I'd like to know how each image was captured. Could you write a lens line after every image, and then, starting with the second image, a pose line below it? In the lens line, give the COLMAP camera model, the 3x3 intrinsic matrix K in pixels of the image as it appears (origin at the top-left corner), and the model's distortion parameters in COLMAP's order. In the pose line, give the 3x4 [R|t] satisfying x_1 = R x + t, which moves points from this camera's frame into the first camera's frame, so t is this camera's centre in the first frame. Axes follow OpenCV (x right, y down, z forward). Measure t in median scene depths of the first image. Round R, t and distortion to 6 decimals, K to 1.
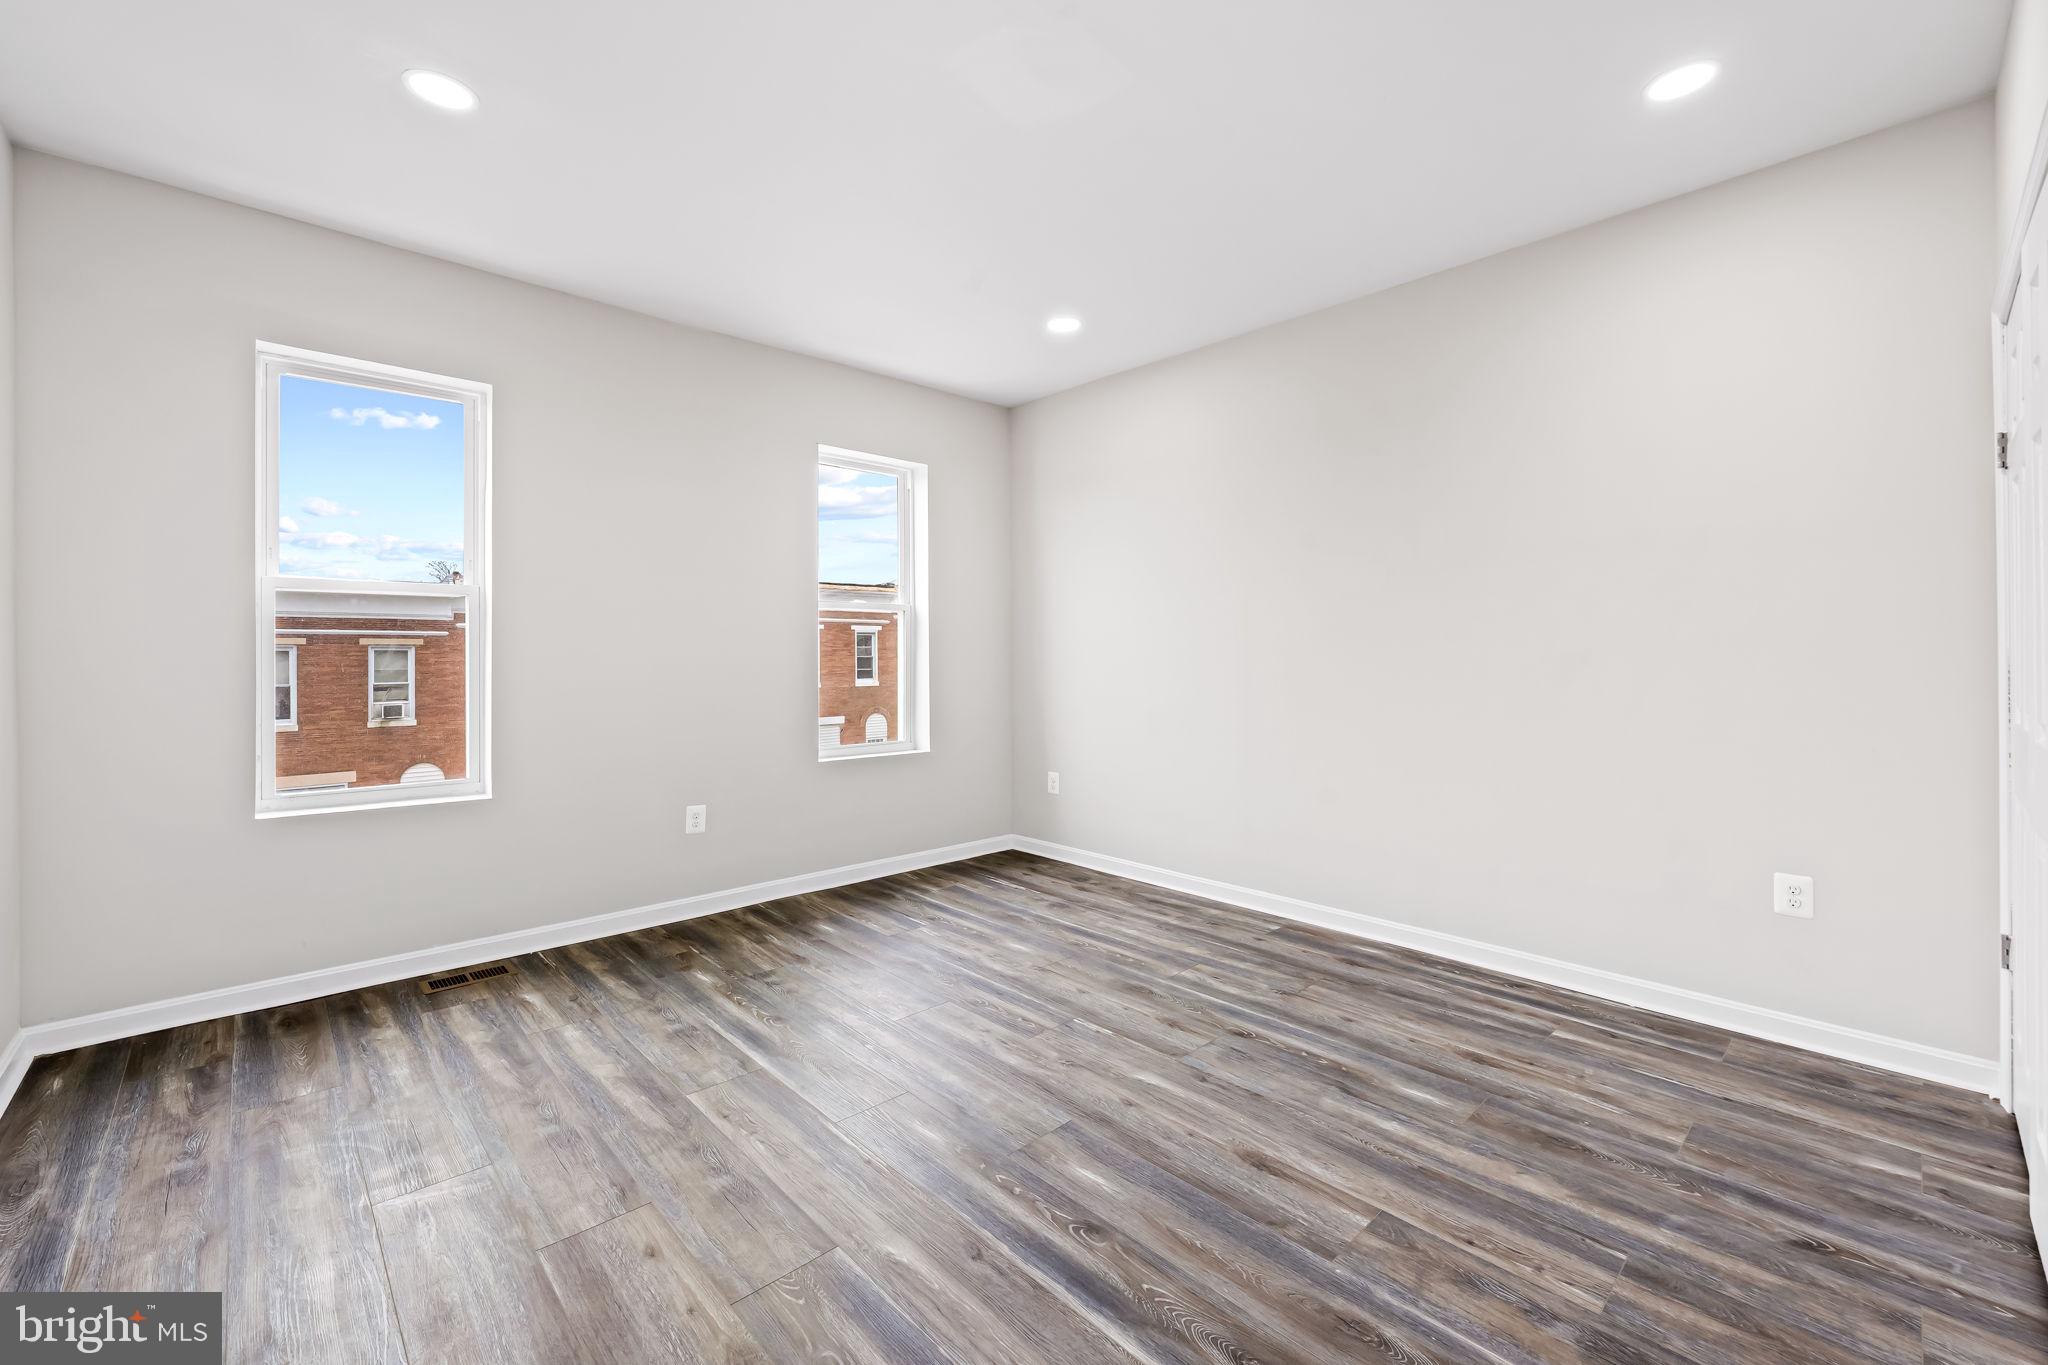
lens RADIAL K [[873.3, 0, 1025.8], [0, 873.3, 669.5], [0, 0, 1]] dist [-0.012876, 0.000715]
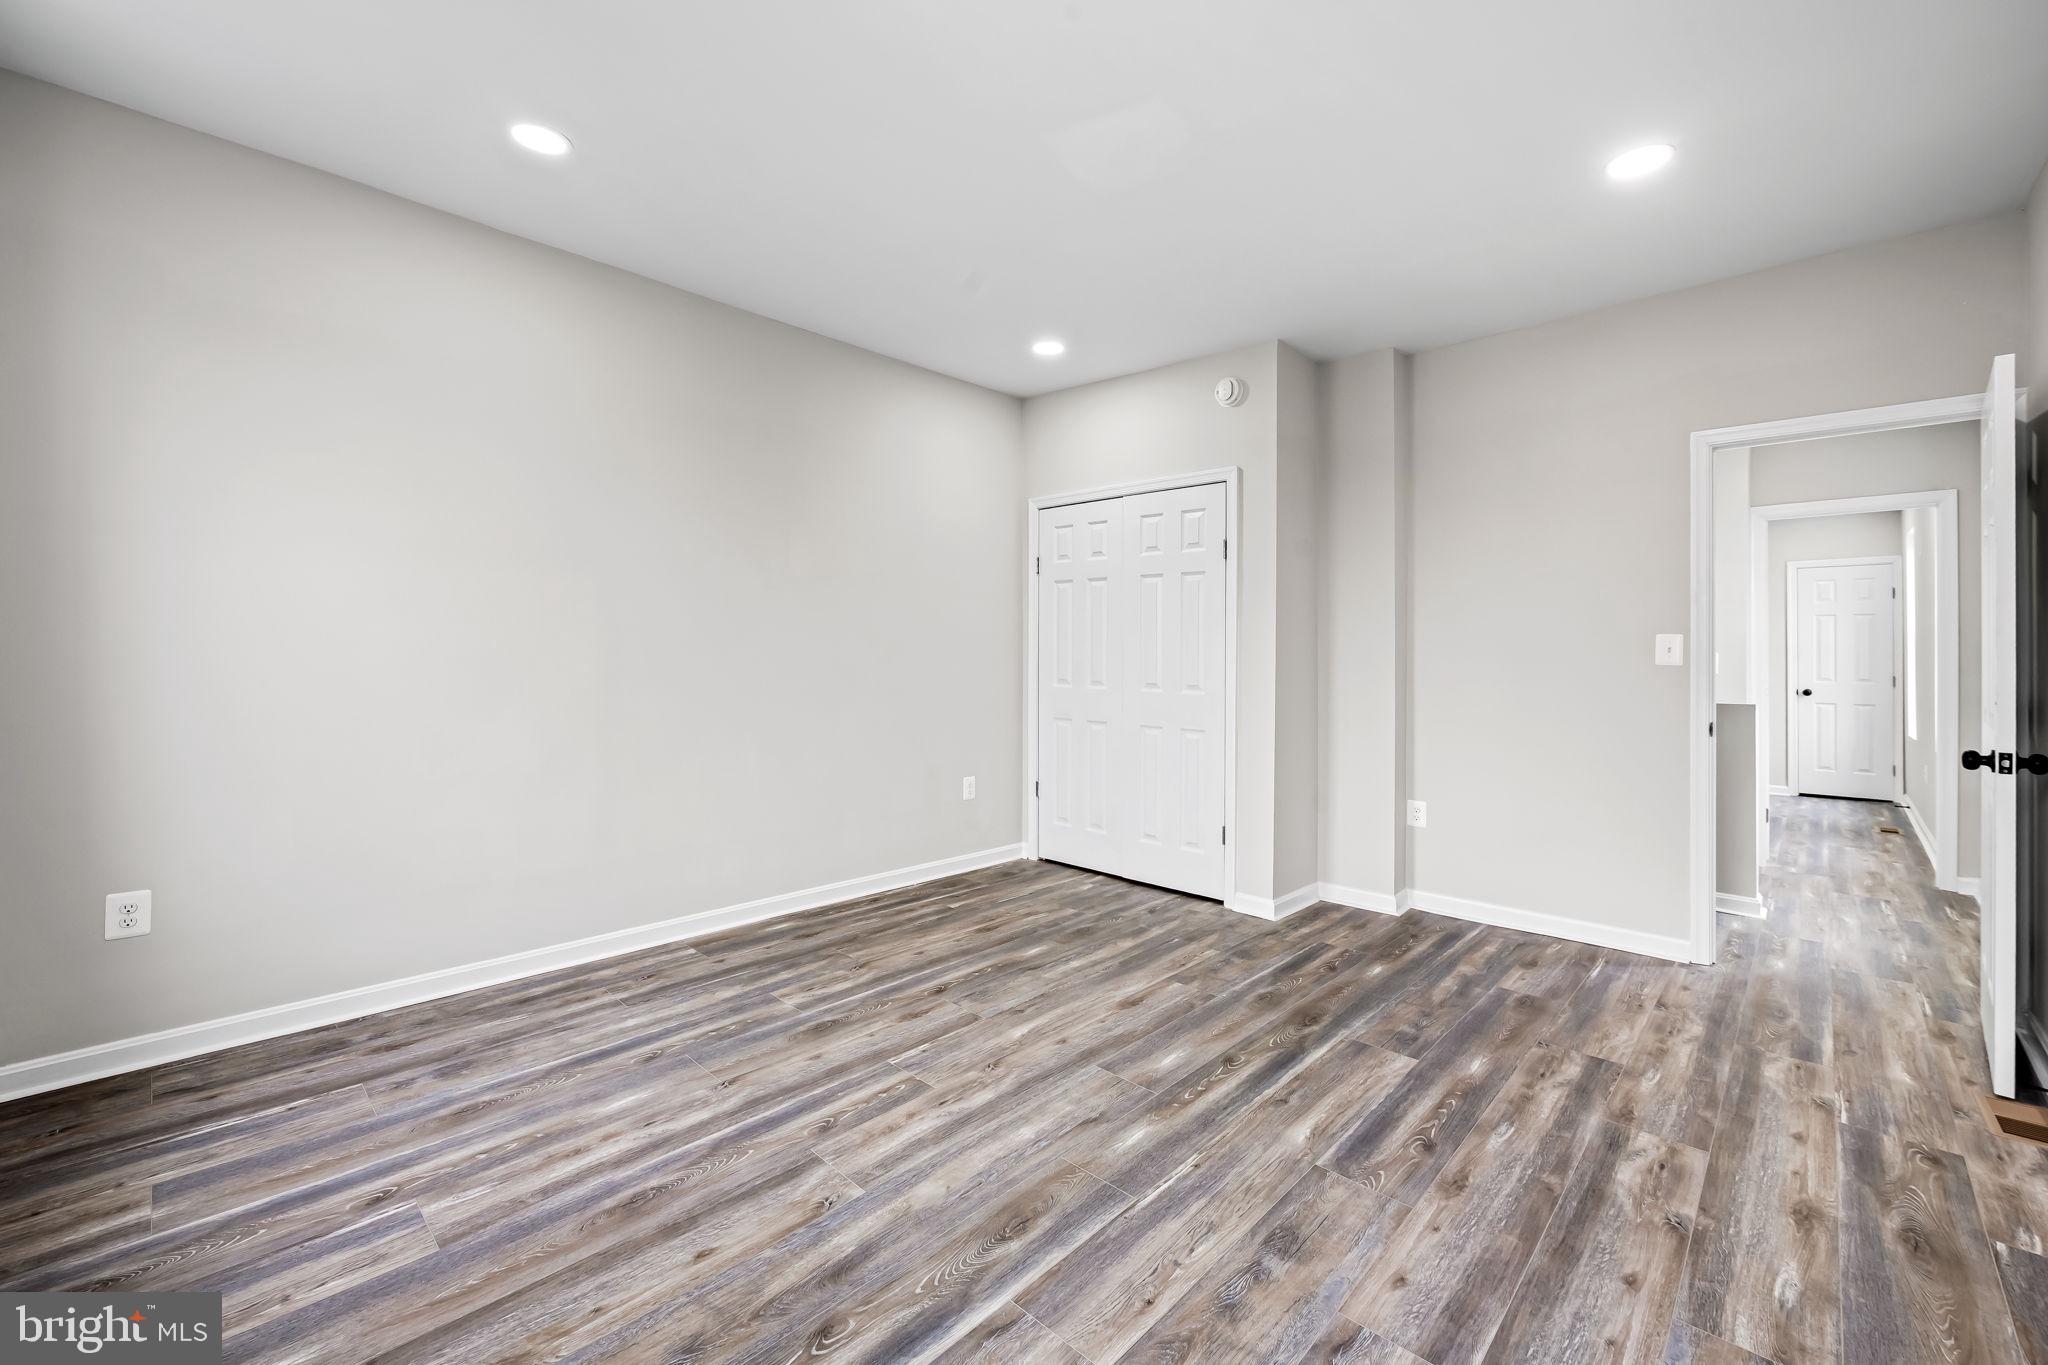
lens RADIAL K [[873.3, 0, 1046.5], [0, 873.3, 650.7], [0, 0, 1]] dist [-0.012876, 0.000715]
pose [[-0.107854, 0.003194, 0.994162, -0.851695], [0.009502, 0.999952, -0.002182, -0.015198], [-0.994121, 0.009211, -0.107879, 0.942092]]
